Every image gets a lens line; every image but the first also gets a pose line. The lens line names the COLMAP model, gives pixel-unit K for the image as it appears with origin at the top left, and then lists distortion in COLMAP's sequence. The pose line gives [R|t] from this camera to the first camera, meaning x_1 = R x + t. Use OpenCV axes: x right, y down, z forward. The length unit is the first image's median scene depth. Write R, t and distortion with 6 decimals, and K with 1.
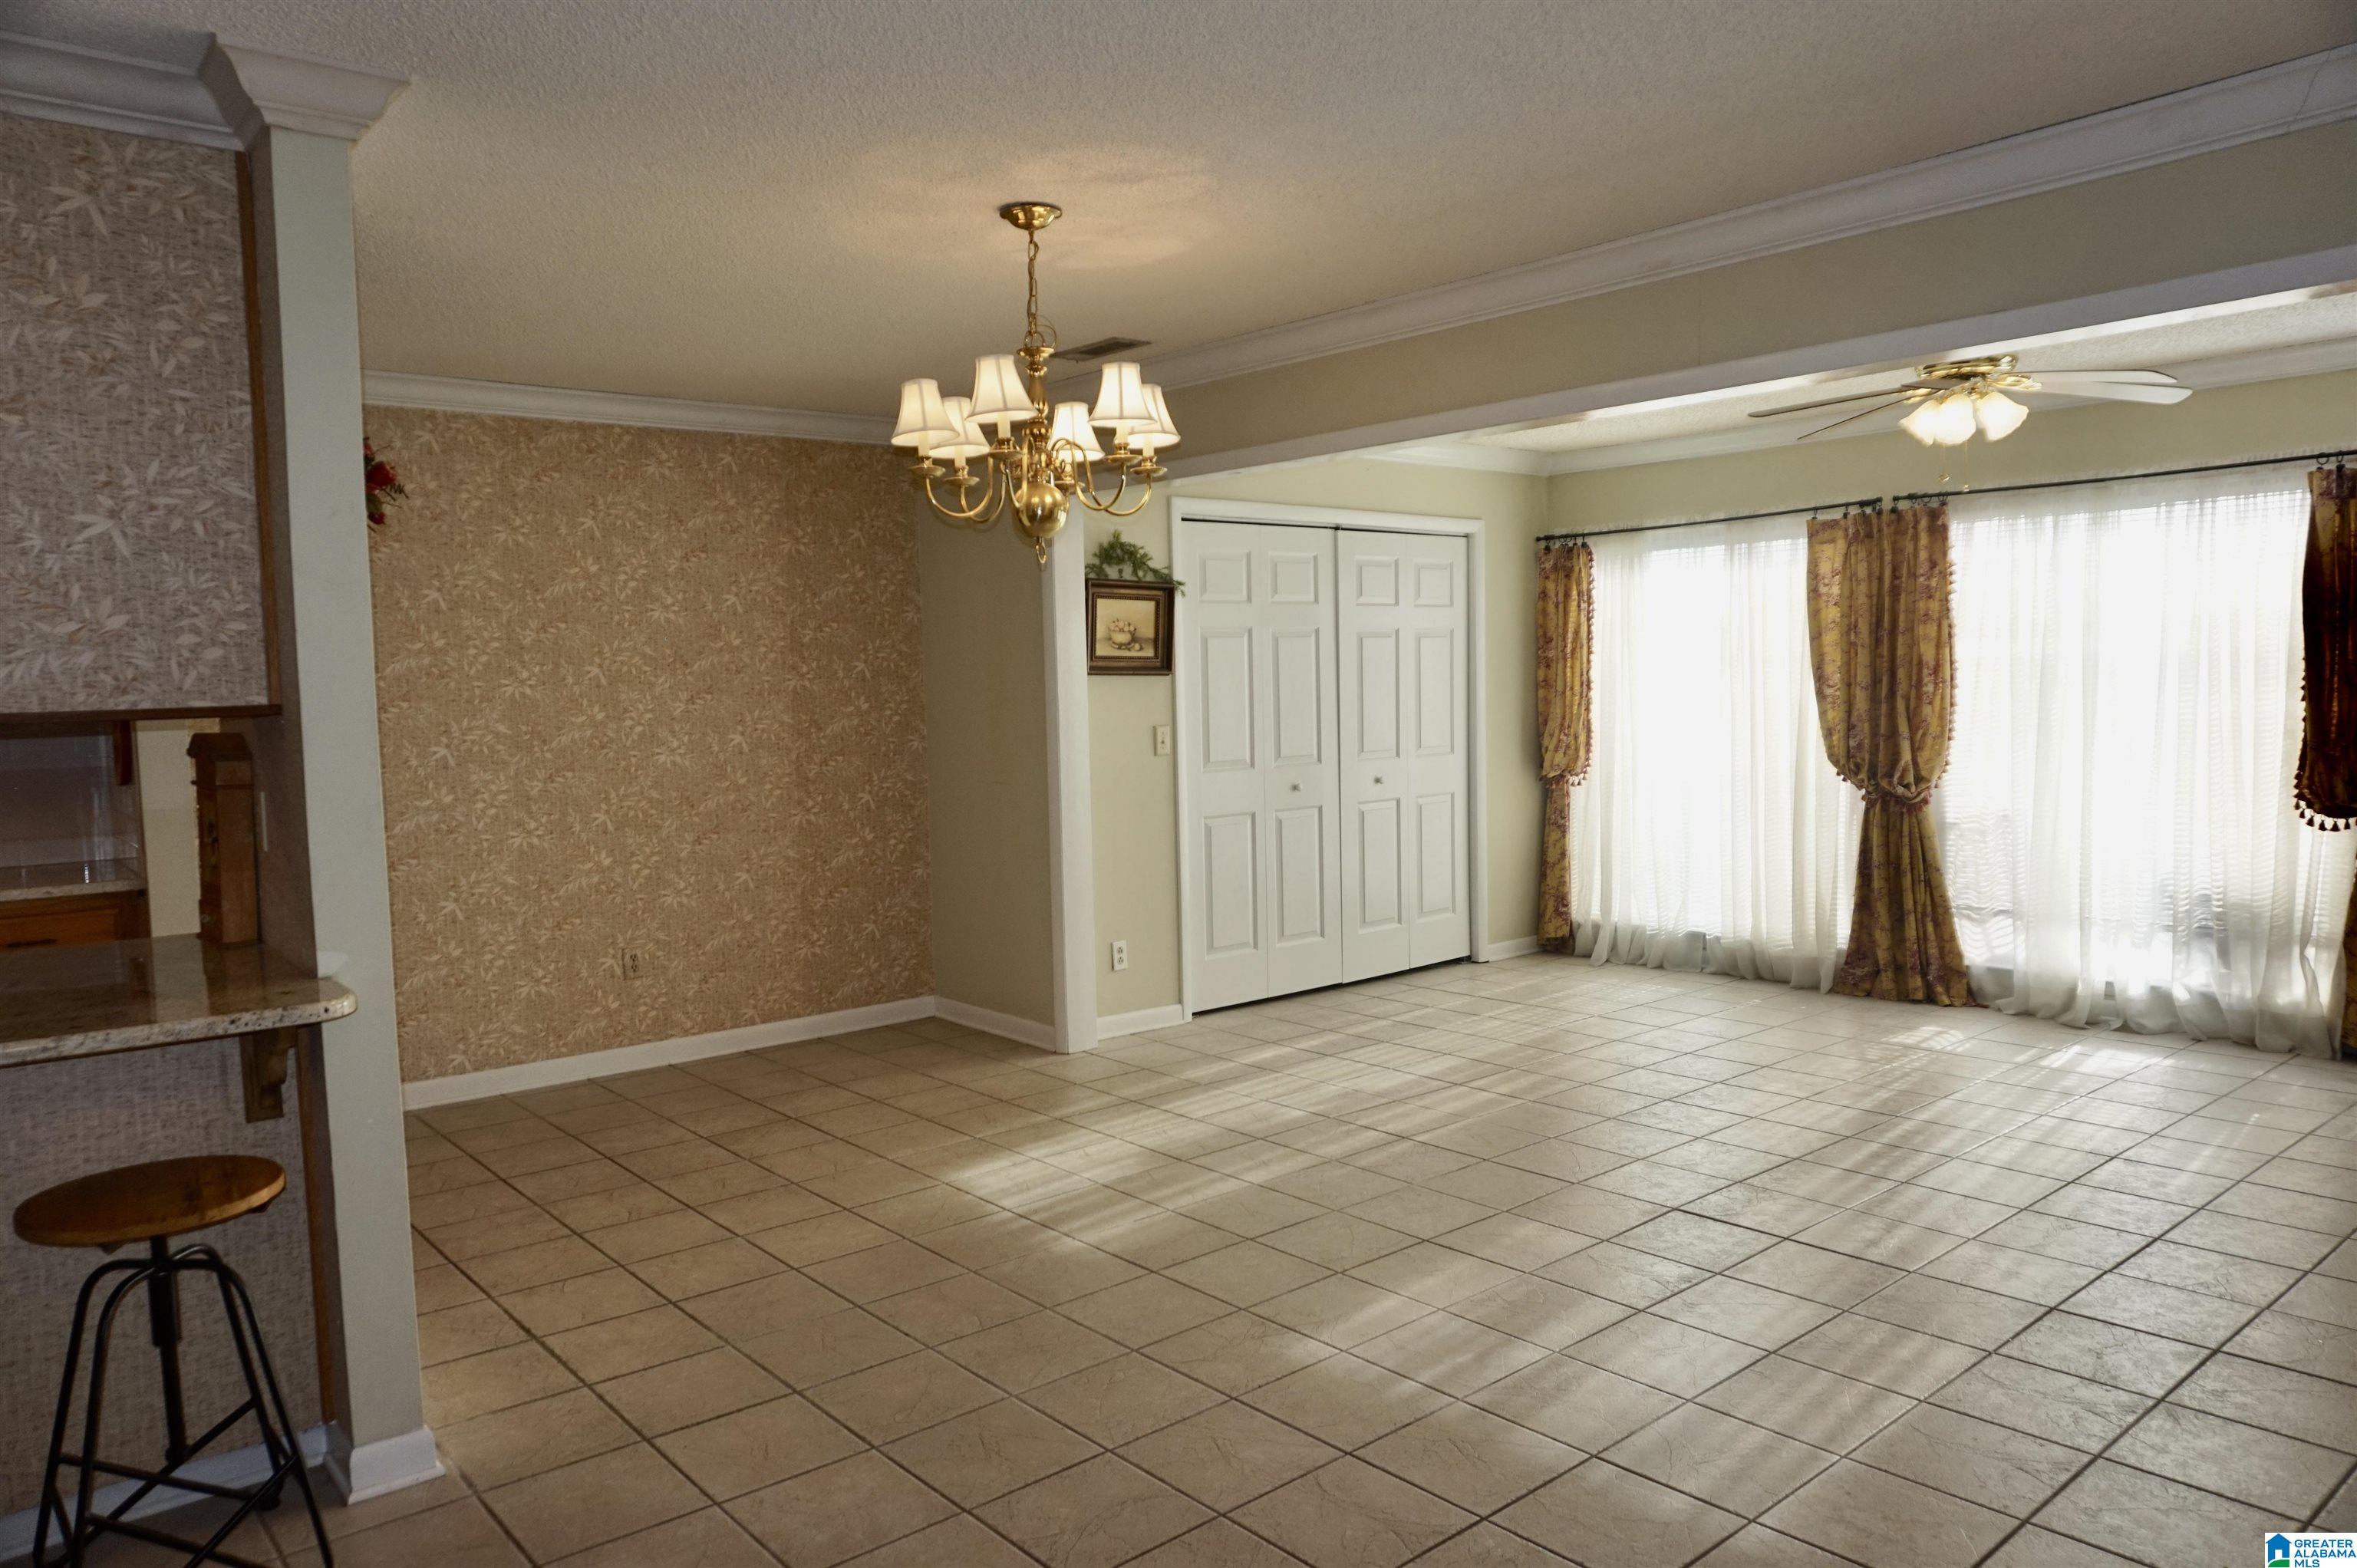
lens RADIAL K [[1581.8, 0, 1176.1], [0, 1581.8, 797.6], [0, 0, 1]] dist [-0.040489, 0.023272]
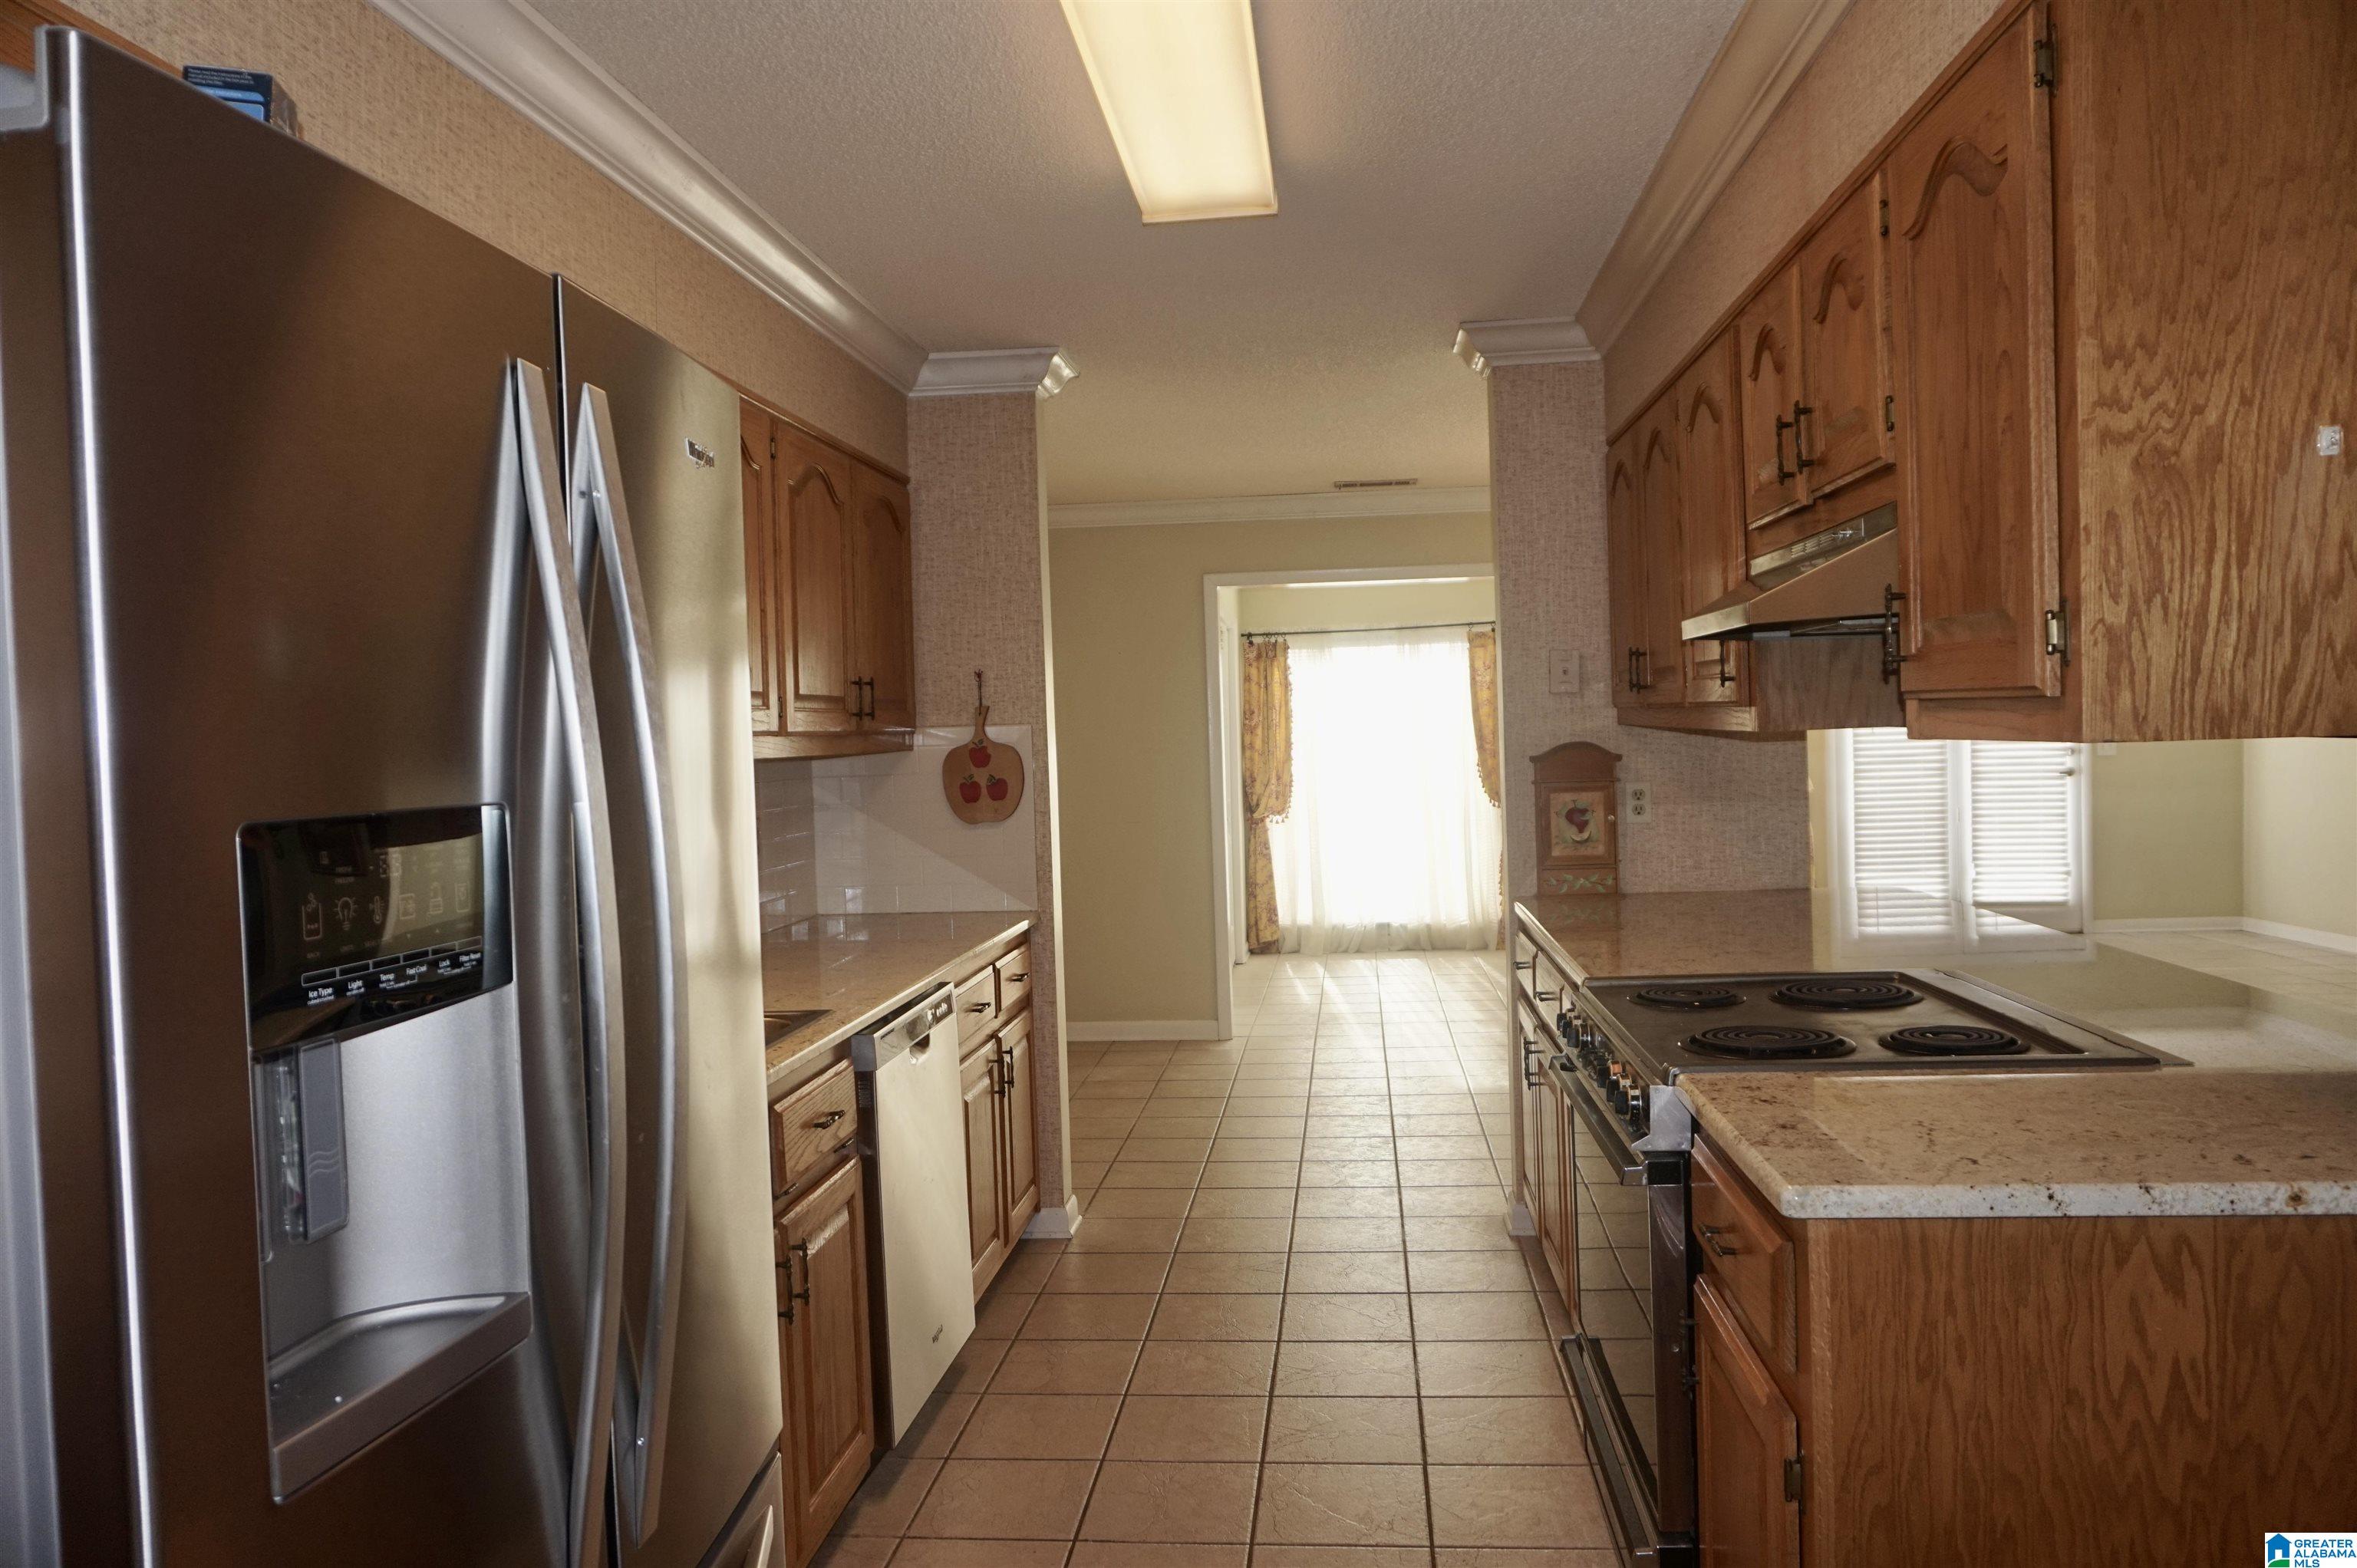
lens RADIAL K [[1581.8, 0, 1174.9], [0, 1581.8, 781.2], [0, 0, 1]] dist [-0.040489, 0.023272]
pose [[0.721216, -0.015669, 0.692533, -0.869884], [0.065843, 0.996768, -0.046017, 0.015293], [-0.689573, 0.078787, 0.719917, 0.135469]]
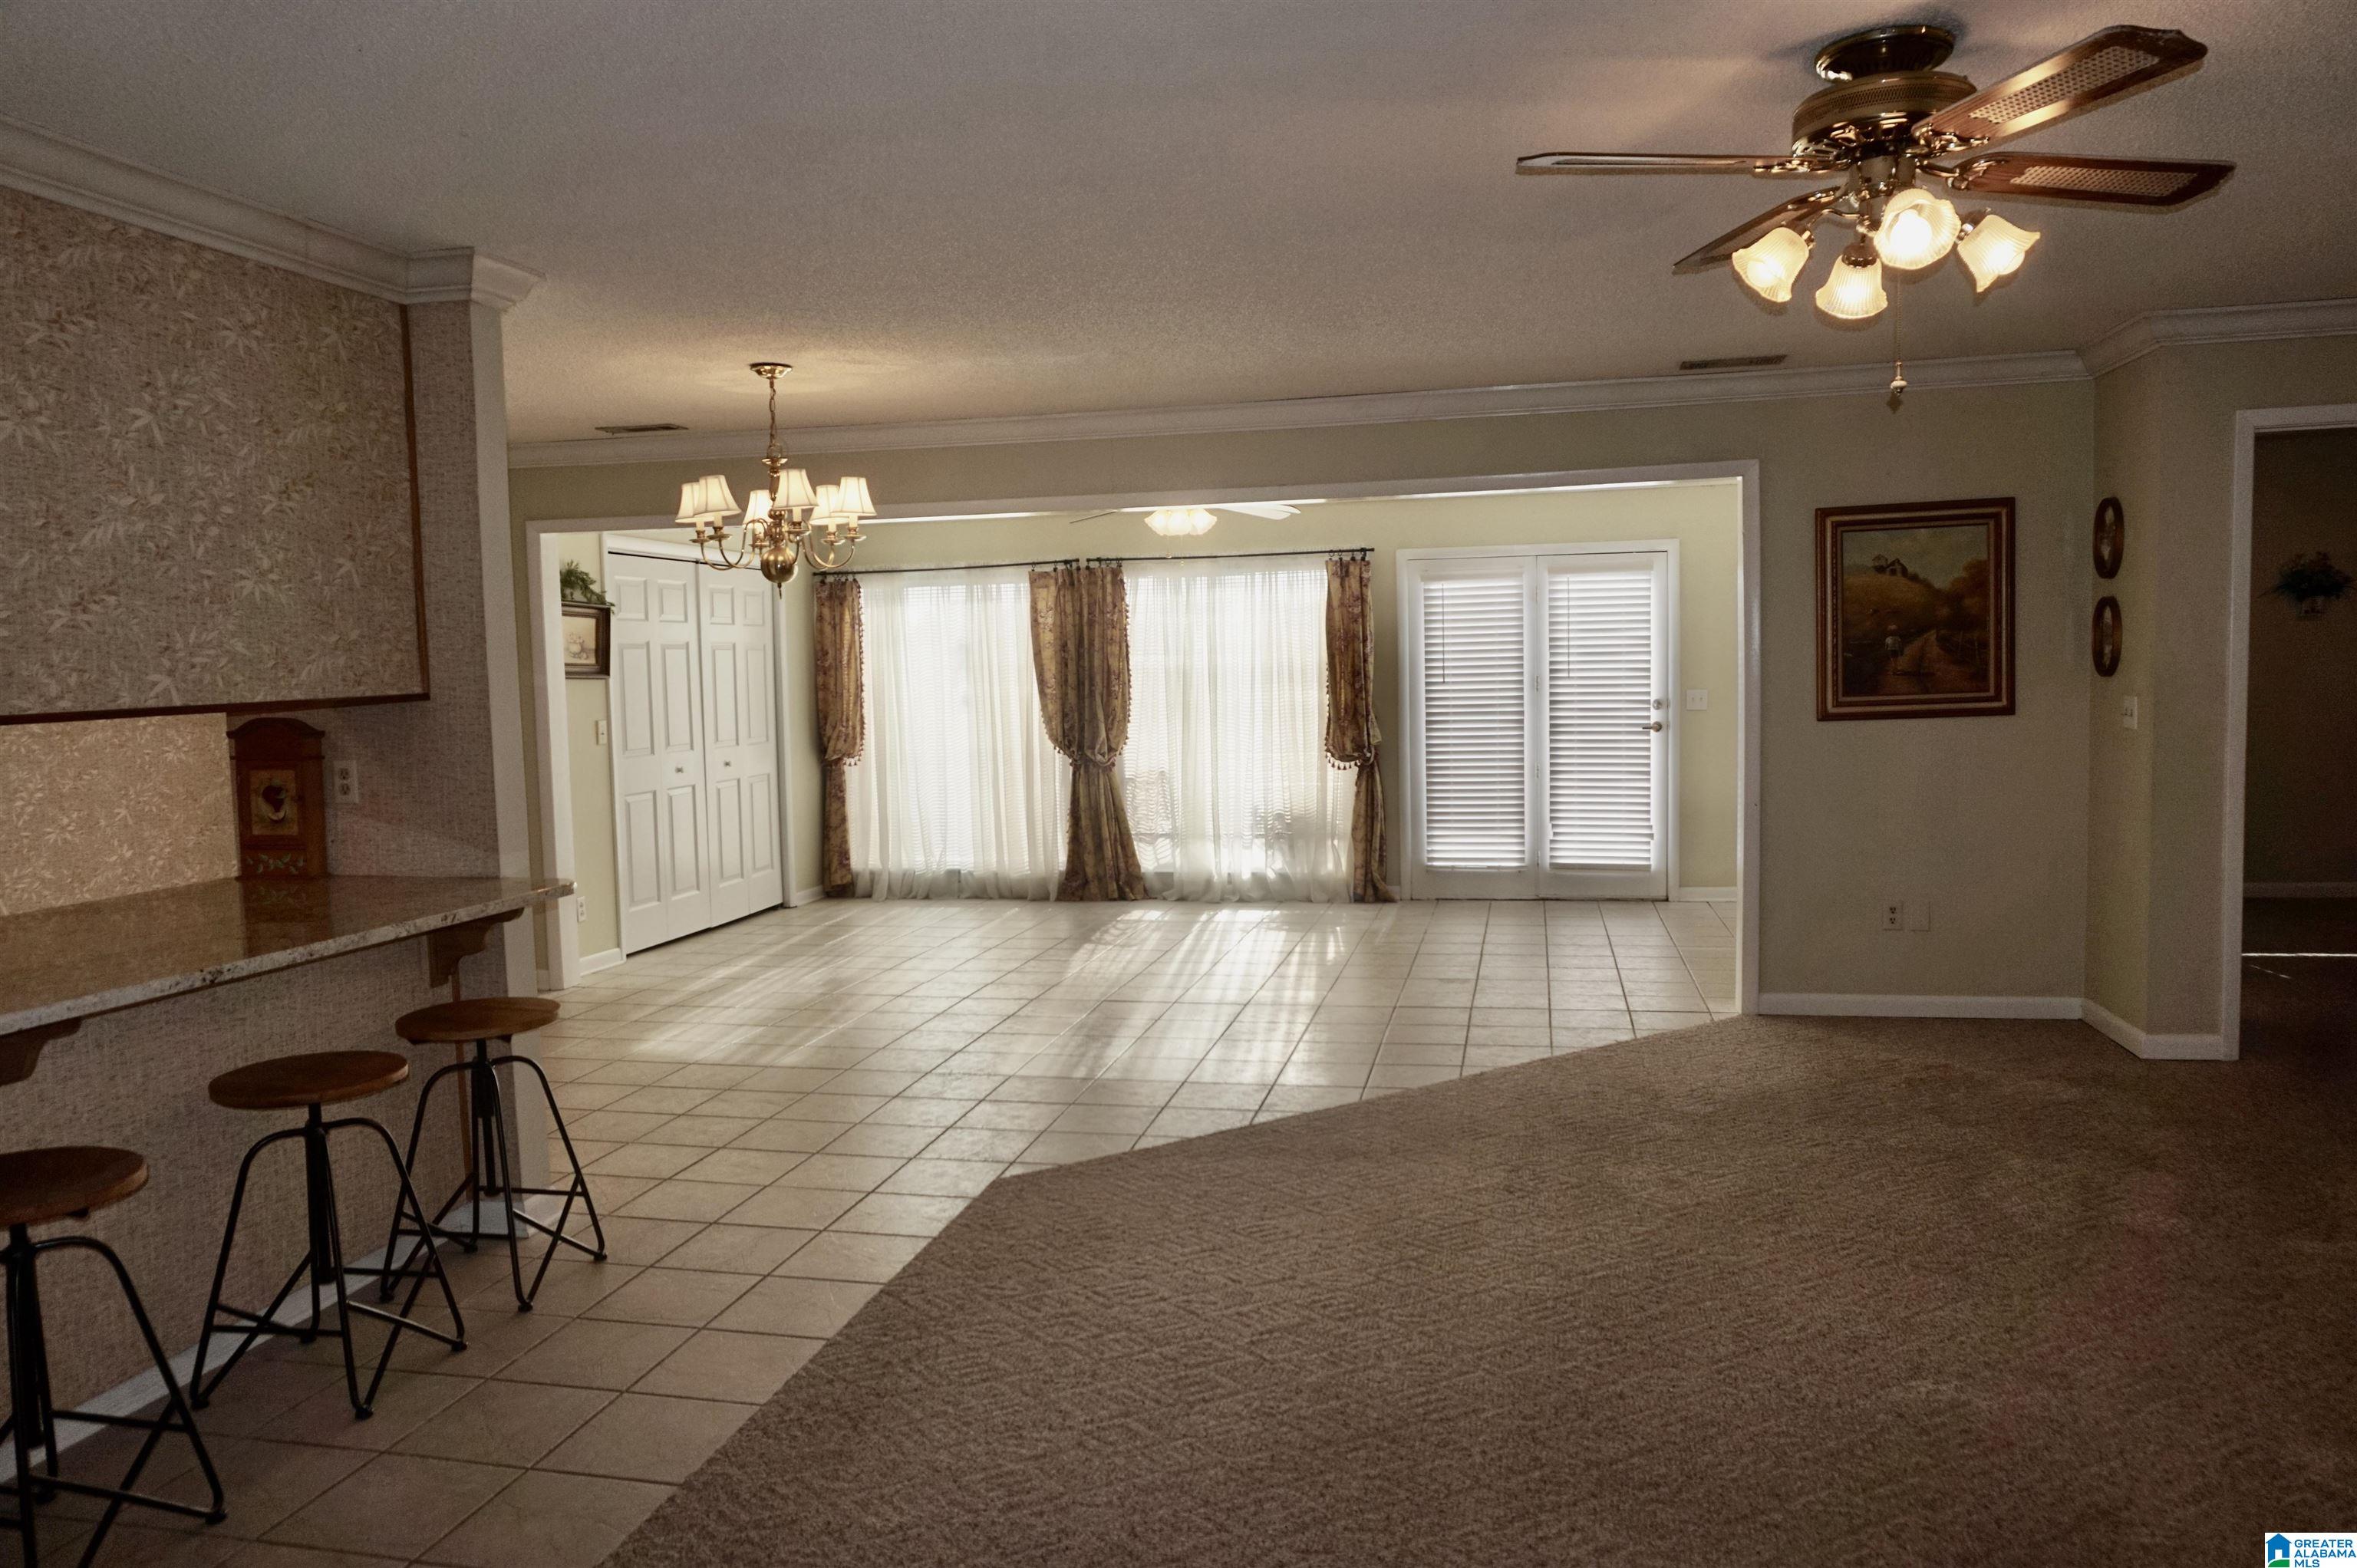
lens RADIAL K [[1581.8, 0, 1192.1], [0, 1581.8, 789.2], [0, 0, 1]] dist [-0.040489, 0.023272]
pose [[0.788259, -0.040118, 0.614034, -0.389747], [0.047283, 0.998871, 0.004563, 0.022931], [-0.613524, 0.025437, 0.789267, -0.231141]]
